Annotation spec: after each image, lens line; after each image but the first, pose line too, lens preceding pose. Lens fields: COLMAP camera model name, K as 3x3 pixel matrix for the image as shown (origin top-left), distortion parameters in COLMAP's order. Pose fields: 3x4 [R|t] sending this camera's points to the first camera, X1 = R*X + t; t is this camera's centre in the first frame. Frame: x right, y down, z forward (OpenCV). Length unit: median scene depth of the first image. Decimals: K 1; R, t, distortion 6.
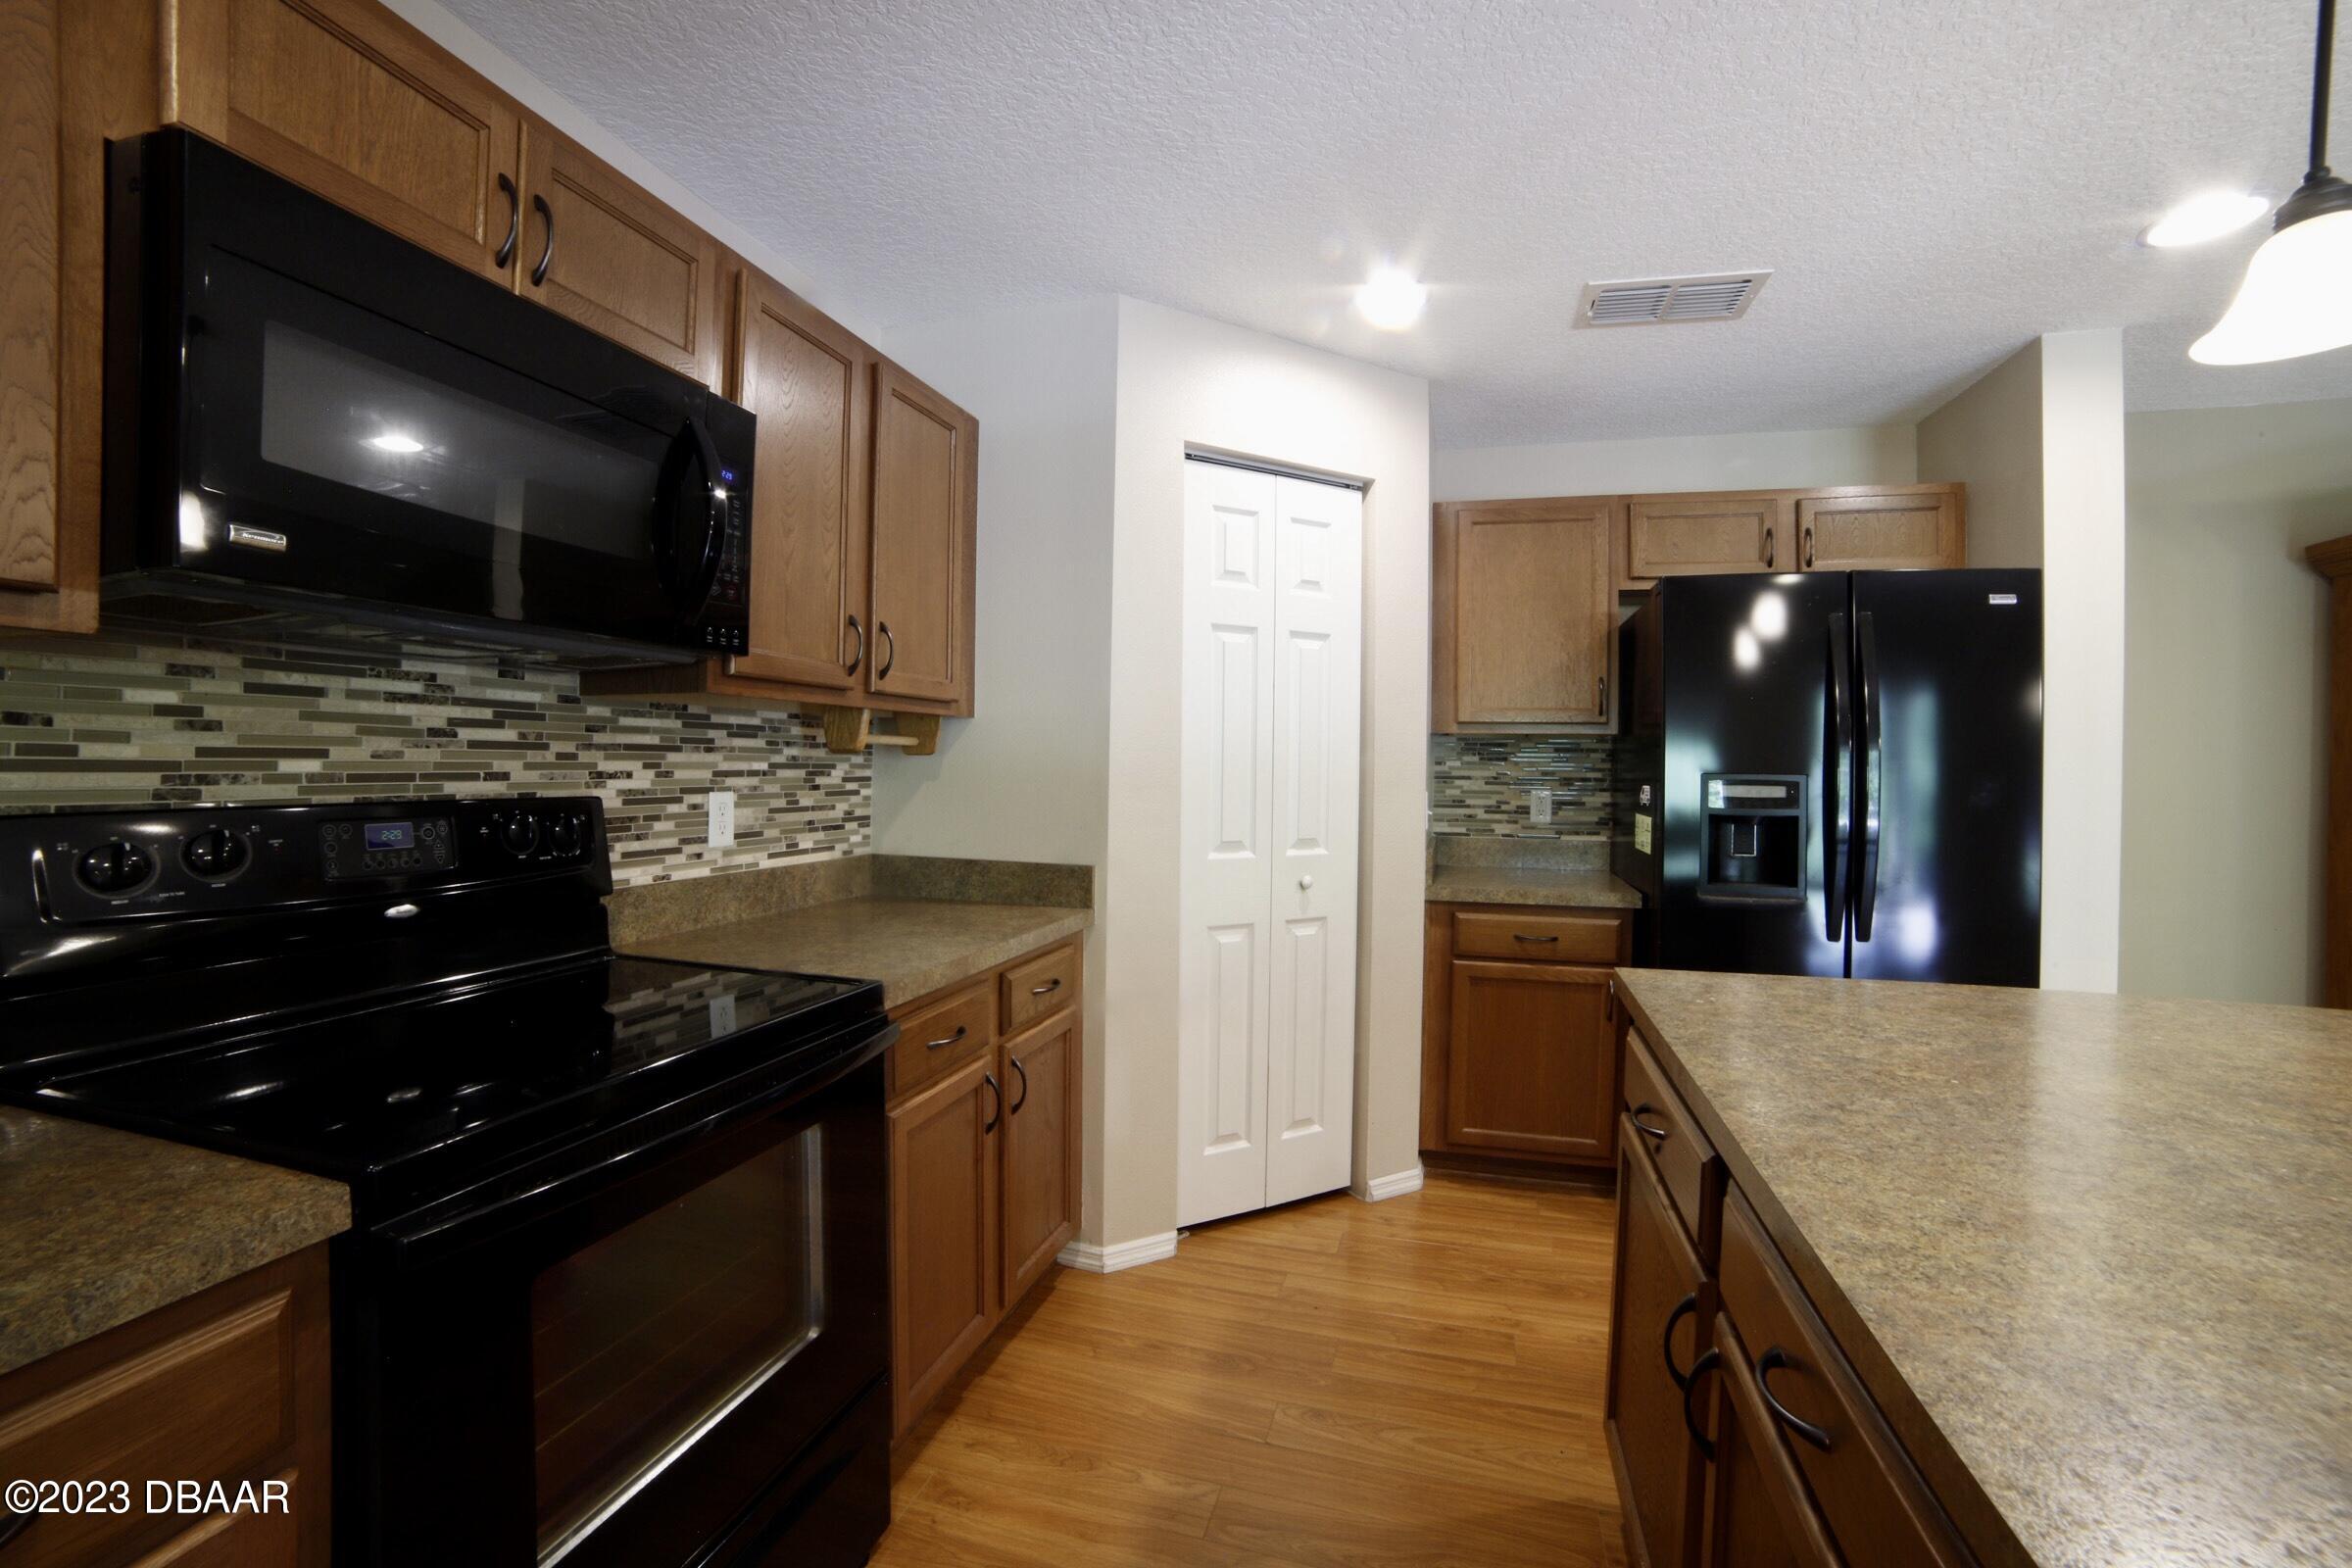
lens RADIAL K [[970.0, 0, 1176.0], [0, 970.0, 764.1], [0, 0, 1]] dist [-0.095989, 0.034612]
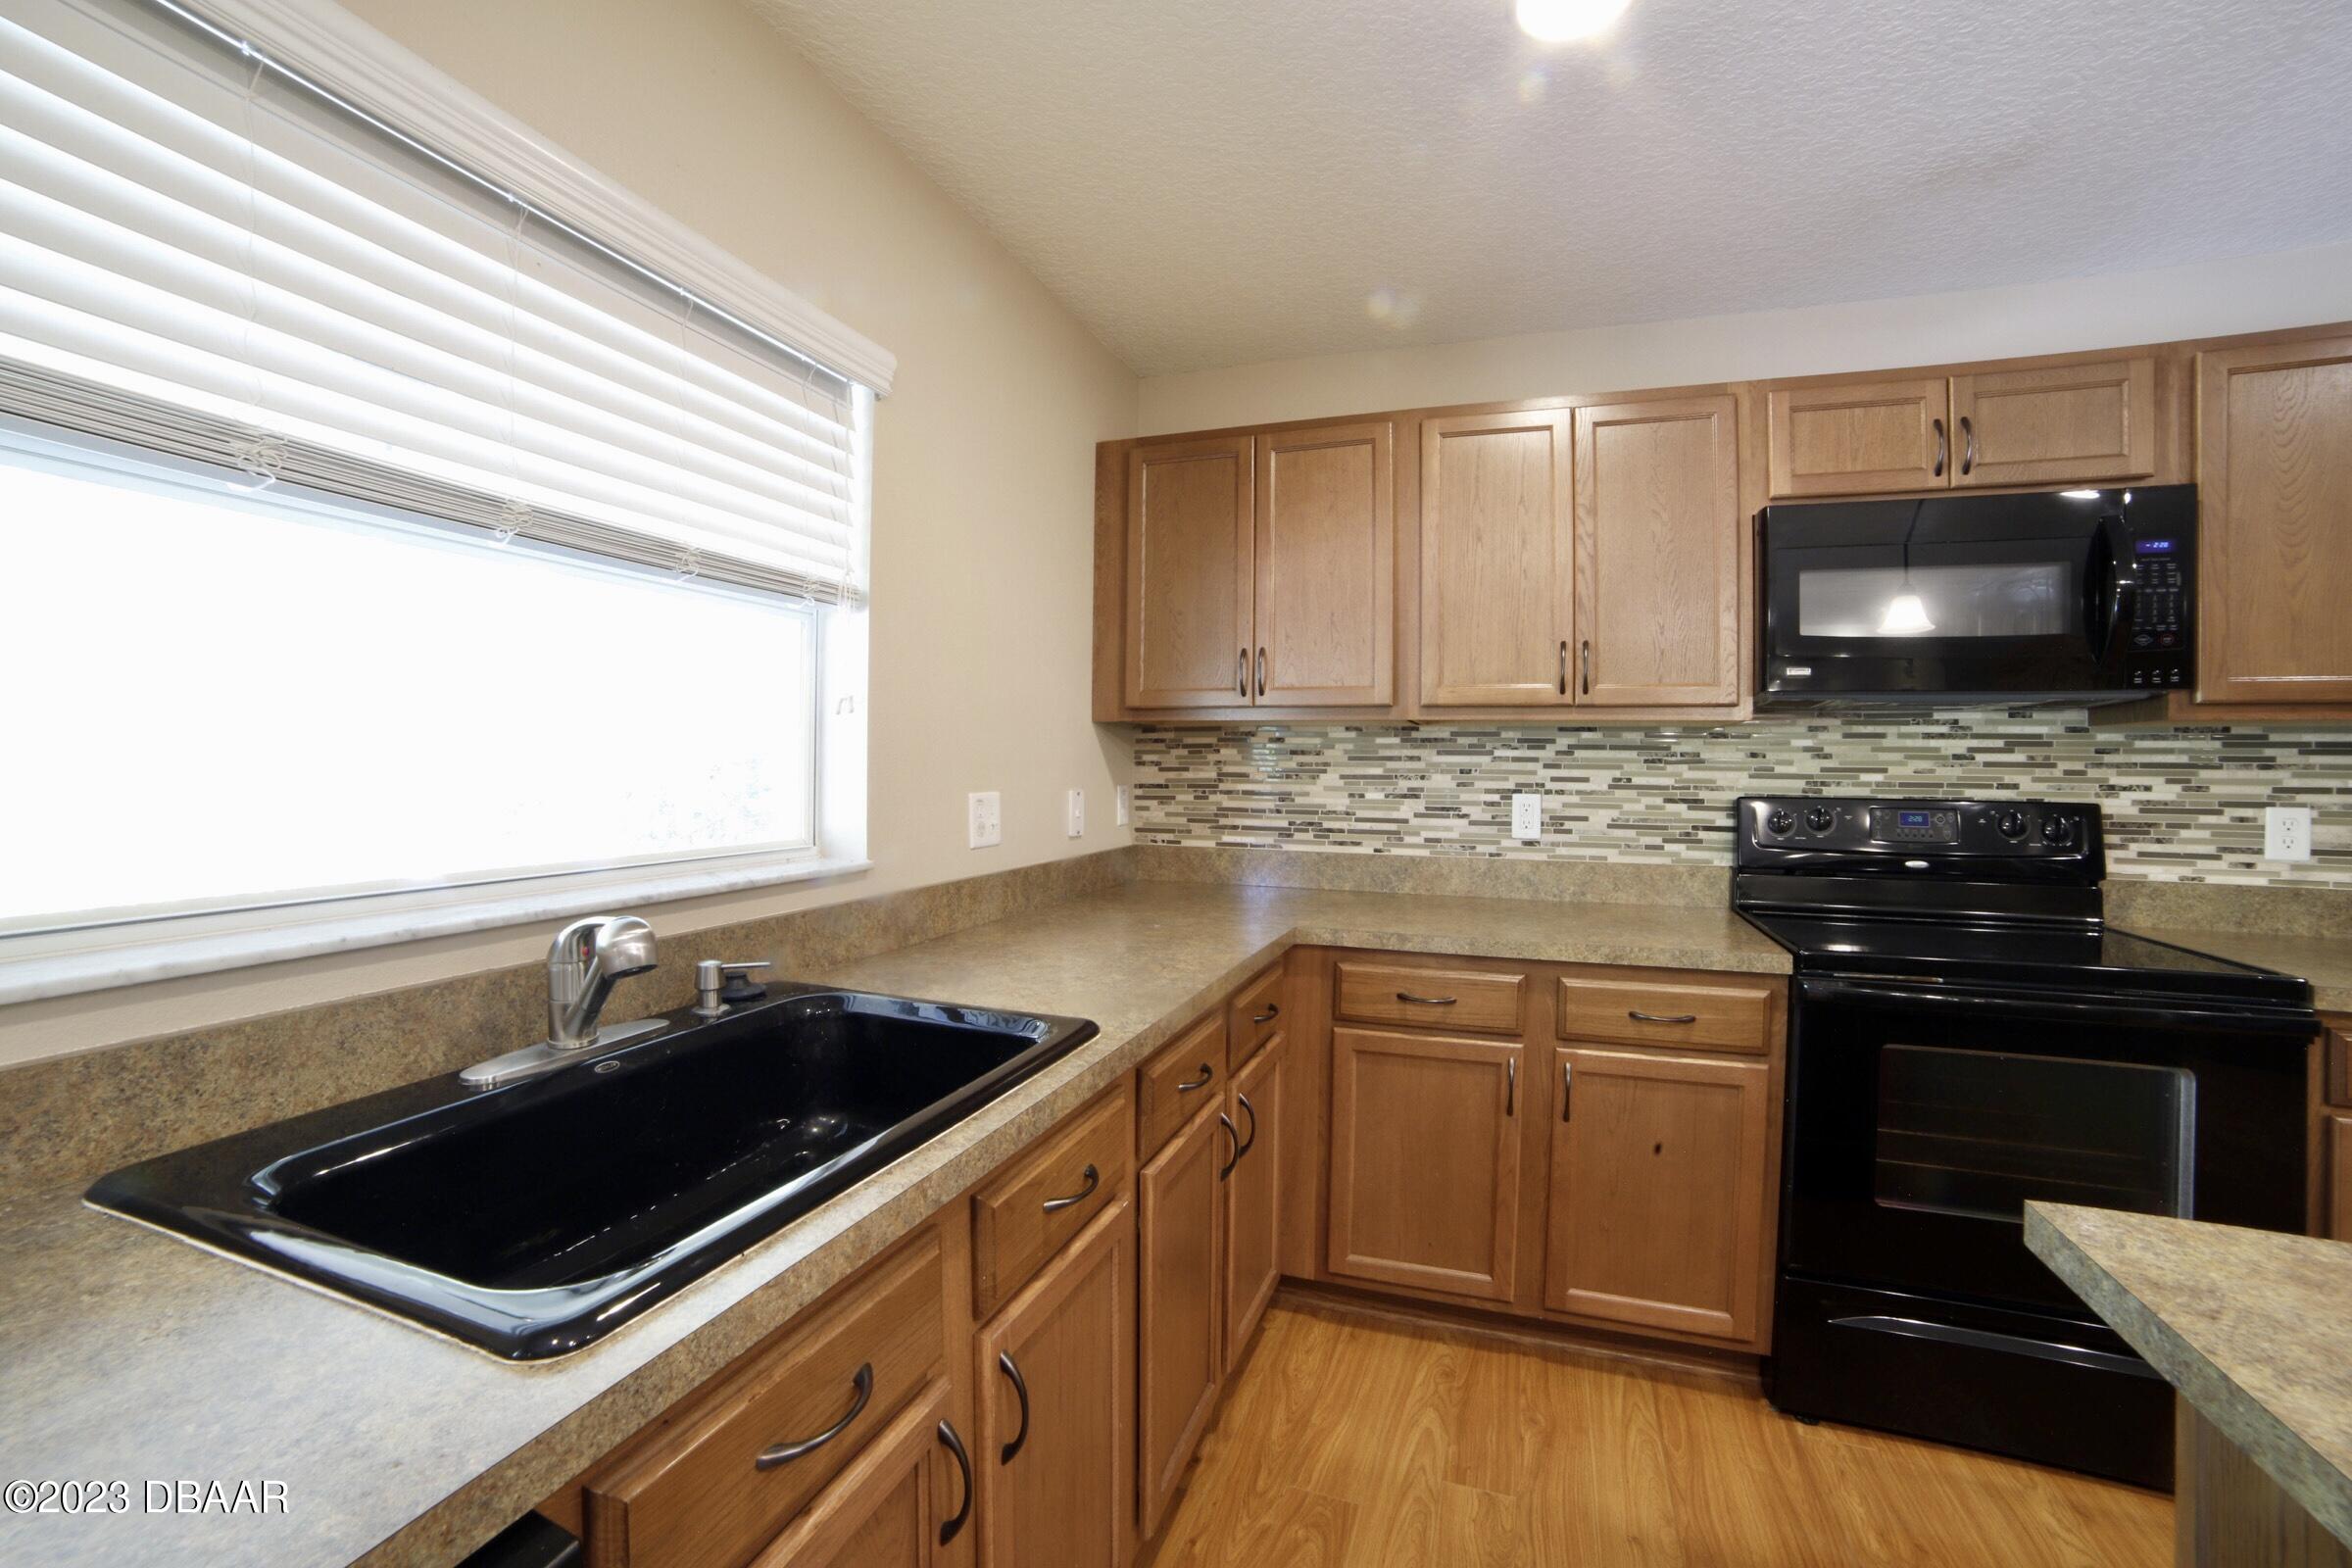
lens RADIAL K [[970.0, 0, 1176.0], [0, 970.0, 764.1], [0, 0, 1]] dist [-0.095989, 0.034612]
pose [[-0.050115, -0.010405, -0.998689, 0.638497], [-0.012818, 0.999870, -0.009774, 0.007622], [0.998661, 0.012311, -0.050242, -0.187060]]
